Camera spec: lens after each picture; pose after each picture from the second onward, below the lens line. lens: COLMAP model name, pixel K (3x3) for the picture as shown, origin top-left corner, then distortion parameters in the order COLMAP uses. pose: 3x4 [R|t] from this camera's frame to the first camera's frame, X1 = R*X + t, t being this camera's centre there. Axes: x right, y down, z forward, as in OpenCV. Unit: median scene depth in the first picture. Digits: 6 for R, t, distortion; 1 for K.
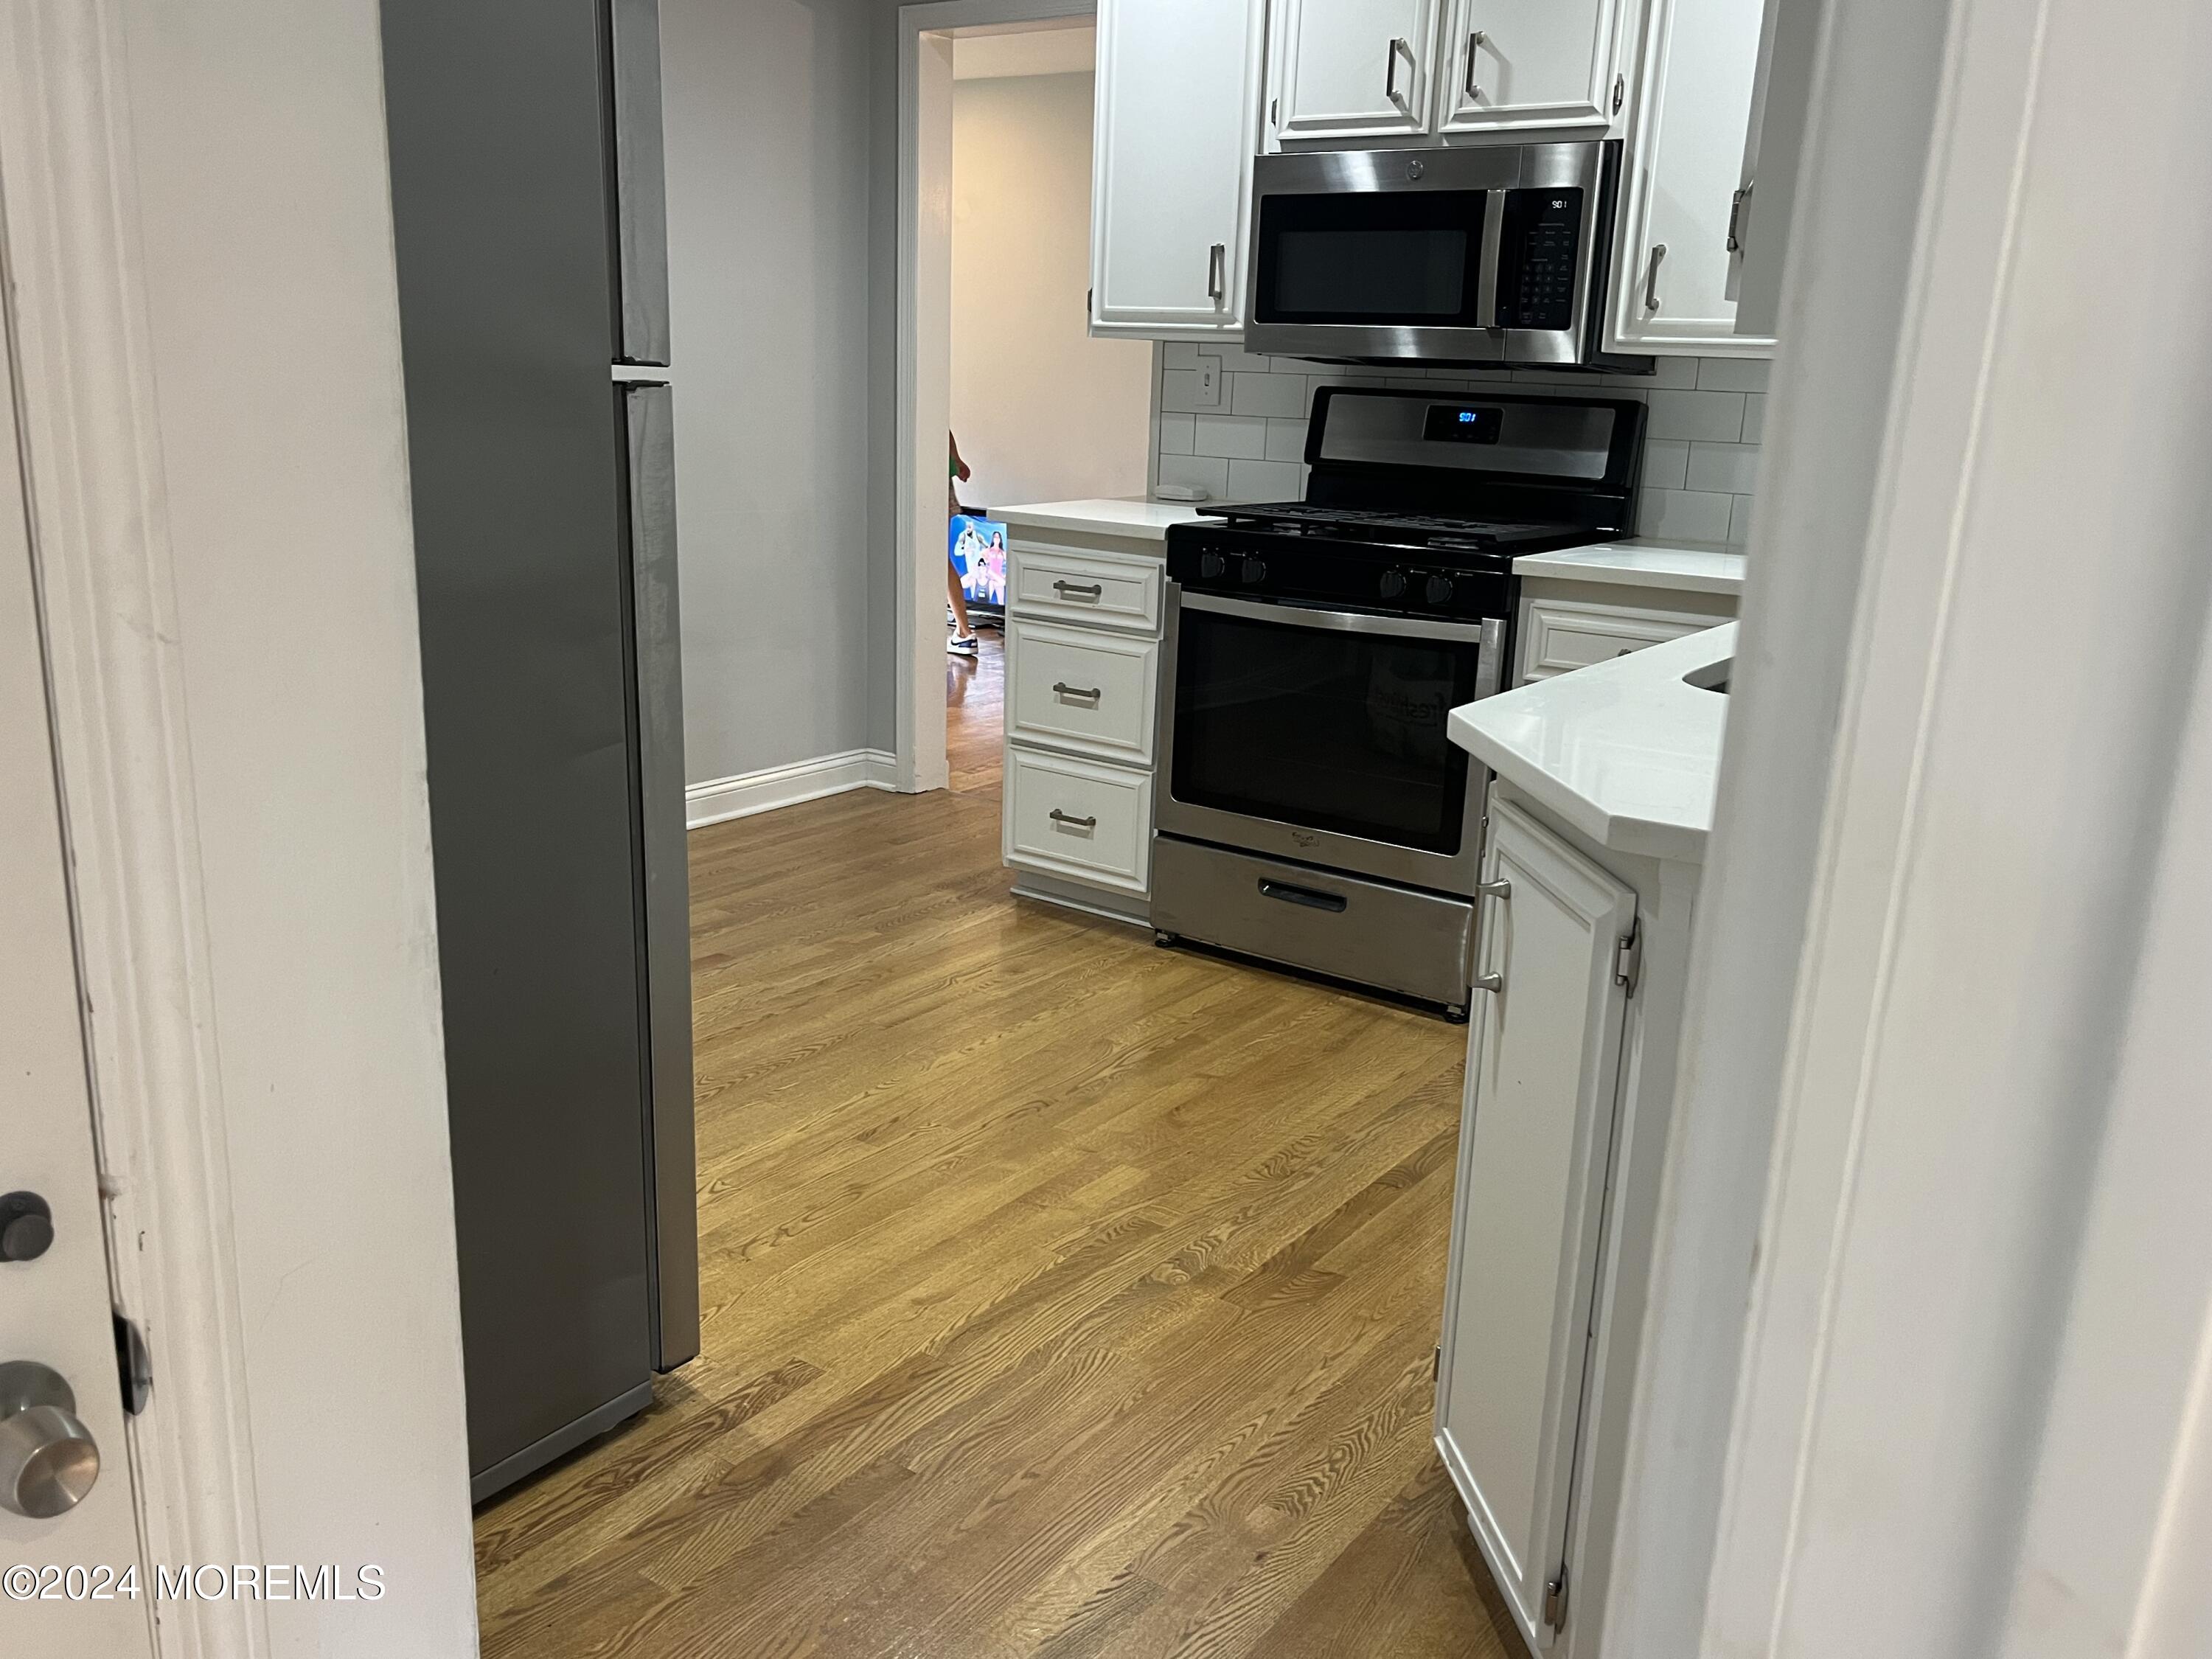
lens RADIAL K [[1798.8, 0, 1108.5], [0, 1798.8, 836.1], [0, 0, 1]] dist [0.050405, -0.063103]
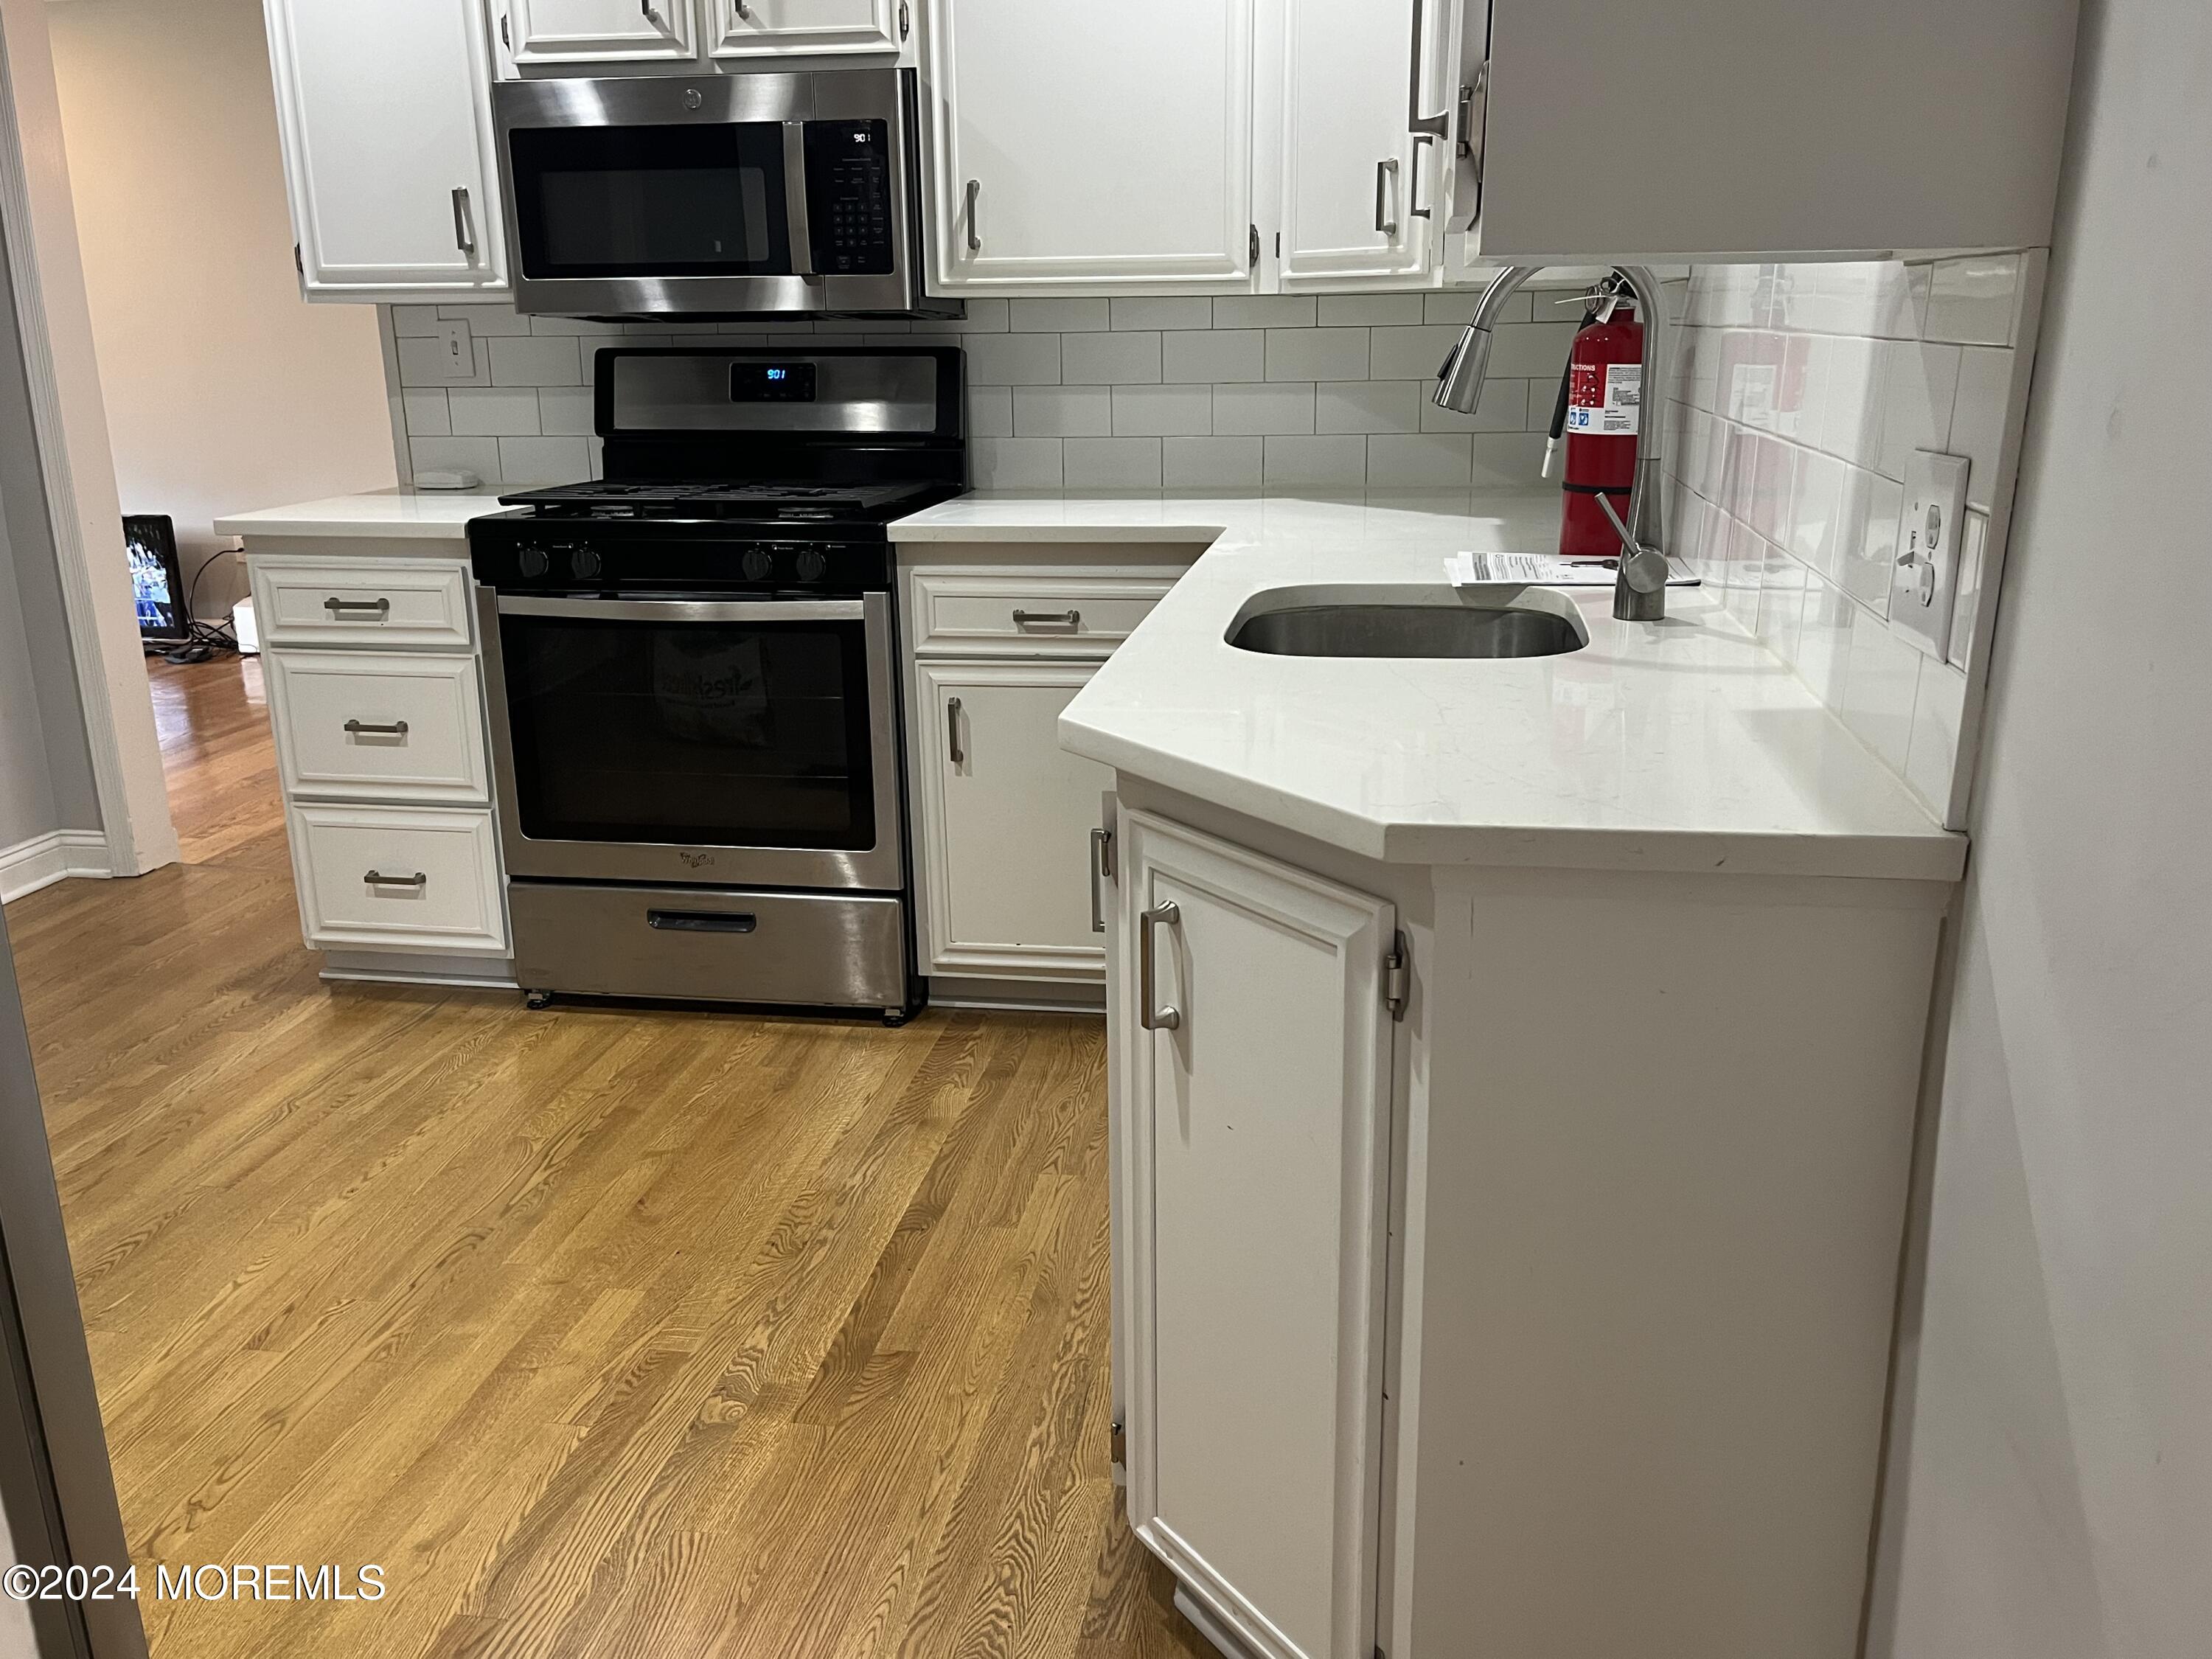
lens RADIAL K [[1798.8, 0, 1103.3], [0, 1798.8, 835.1], [0, 0, 1]] dist [0.050405, -0.063103]
pose [[0.894580, -0.166626, 0.414683, -0.081968], [0.156684, 0.985935, 0.058155, -0.031706], [-0.418541, 0.012950, 0.908106, 0.111701]]
